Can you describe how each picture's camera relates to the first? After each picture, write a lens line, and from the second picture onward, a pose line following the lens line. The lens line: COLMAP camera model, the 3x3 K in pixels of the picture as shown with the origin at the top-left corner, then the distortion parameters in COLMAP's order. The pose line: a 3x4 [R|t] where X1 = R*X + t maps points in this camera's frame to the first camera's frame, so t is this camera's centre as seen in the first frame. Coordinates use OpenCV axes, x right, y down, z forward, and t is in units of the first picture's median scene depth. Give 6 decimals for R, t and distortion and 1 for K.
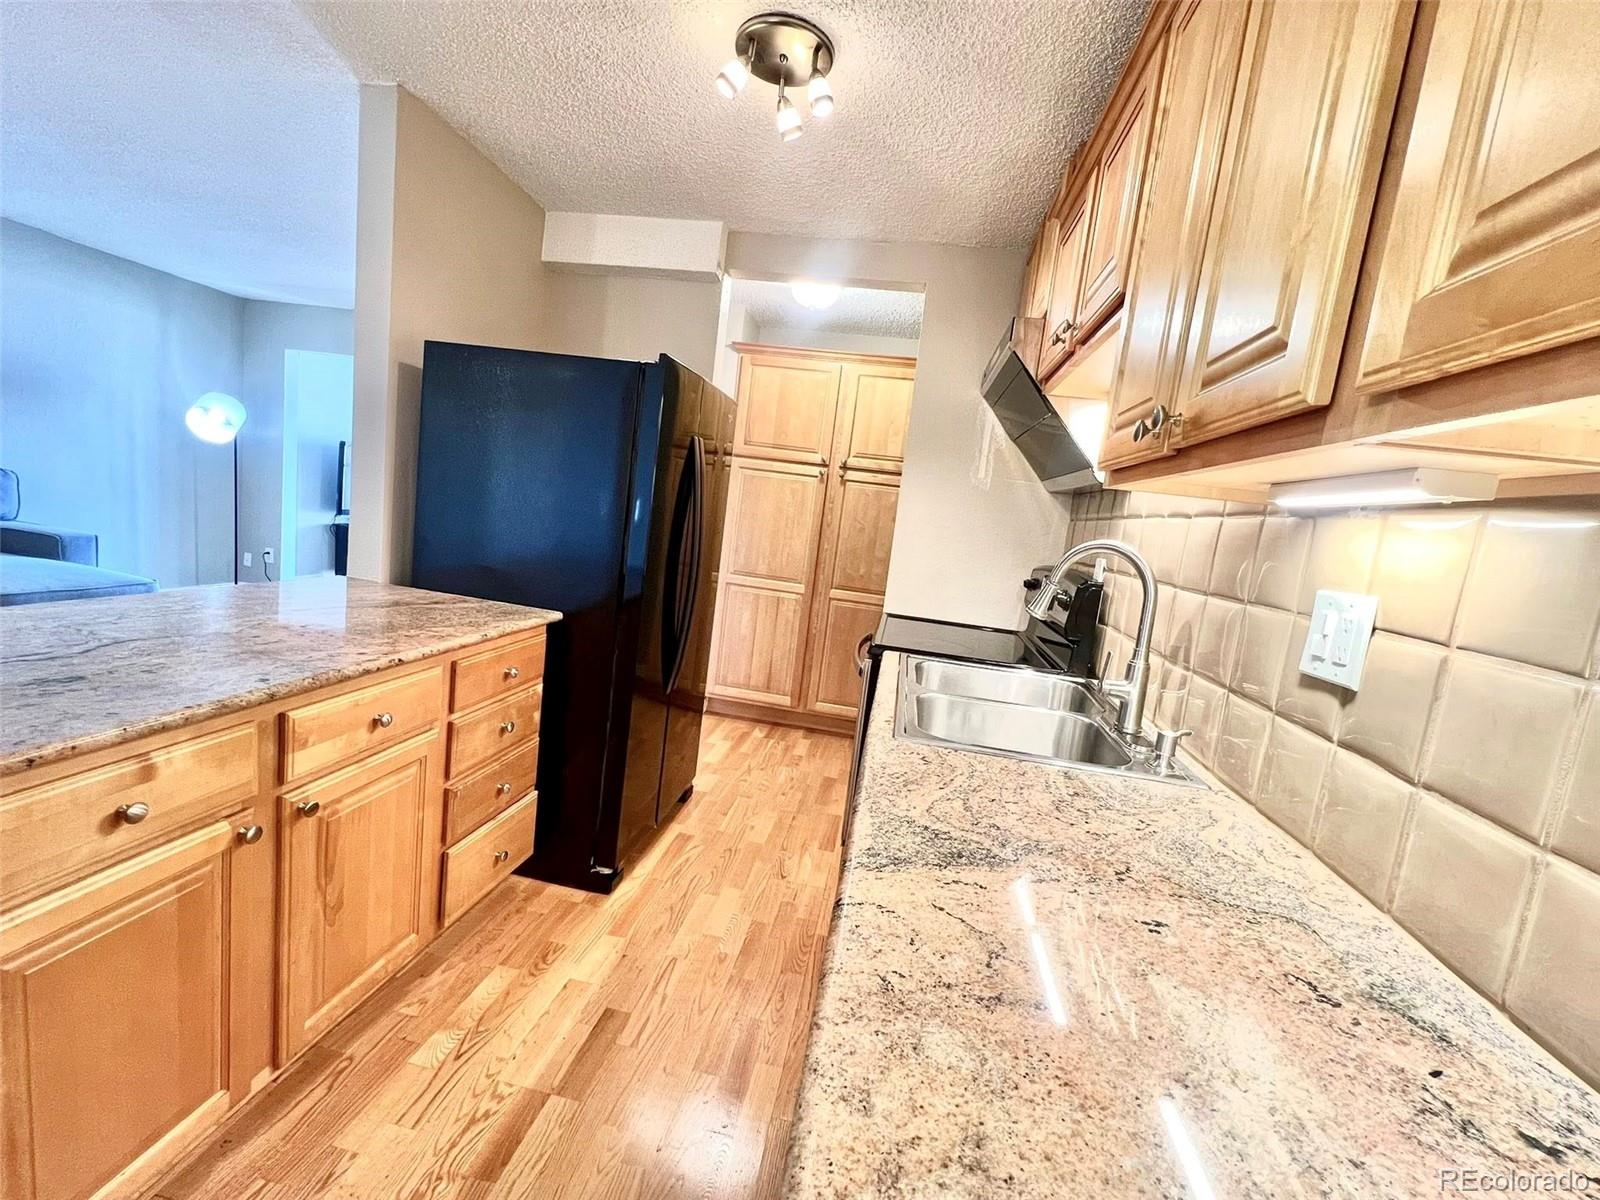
lens RADIAL K [[684.5, 0, 800.0], [0, 684.5, 600.0], [0, 0, 1]] dist [-0.000451, -0.000063]
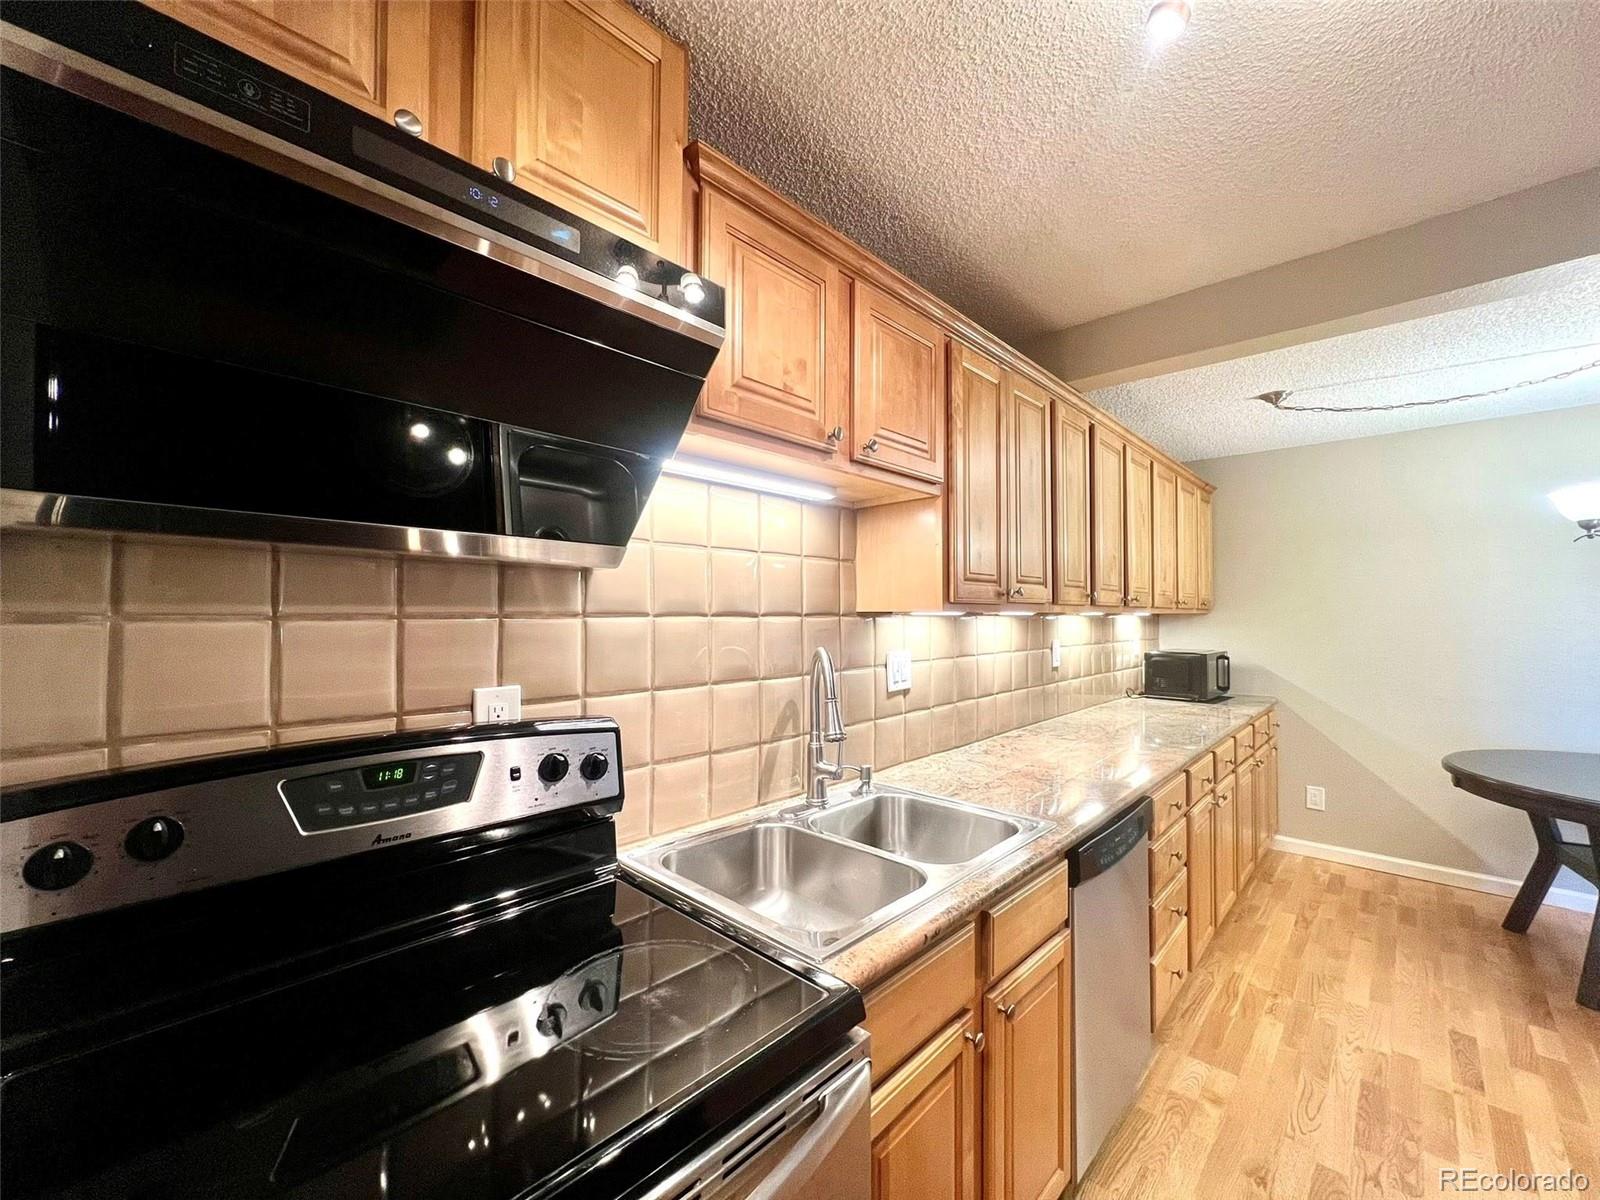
lens RADIAL K [[639.8, 0, 800.0], [0, 639.8, 600.0], [0, 0, 1]] dist [0.001017, 0.000303]
pose [[-0.821737, -0.103630, 0.560366, -0.057211], [-0.022328, 0.988426, 0.150050, -0.239935], [-0.569430, 0.110790, -0.814540, 1.417703]]
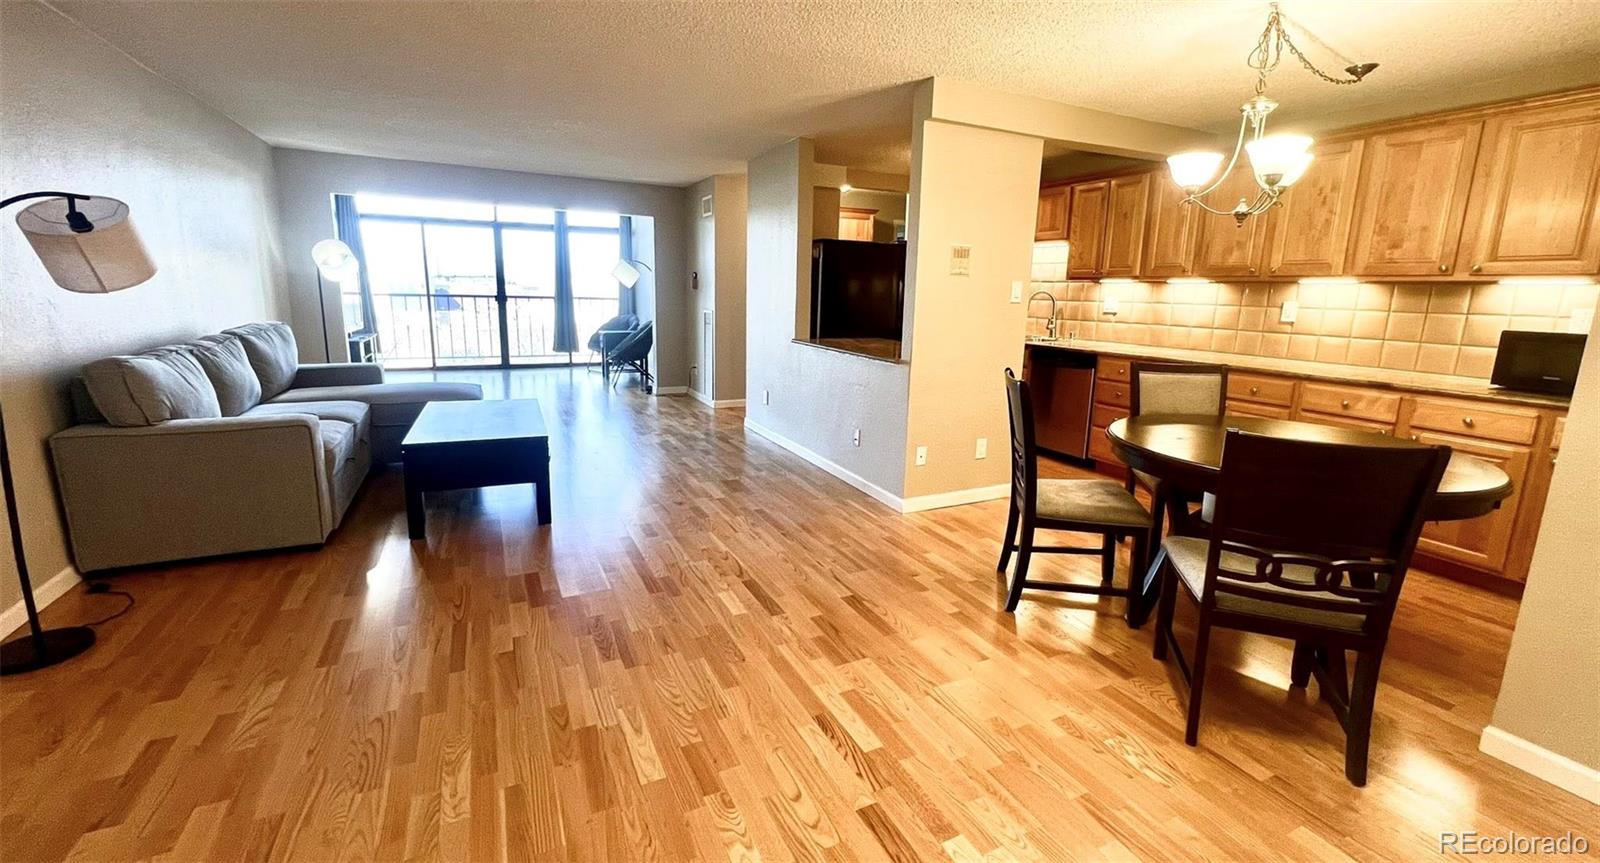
lens RADIAL K [[644.9, 0, 798.3], [0, 644.9, 407.8], [0, 0, 1]] dist [0.001199, 0.000293]
pose [[0.814129, -0.209195, 0.541693, -2.173654], [0.154254, 0.977249, 0.145568, -0.141234], [-0.559821, -0.034953, 0.827876, -0.994134]]
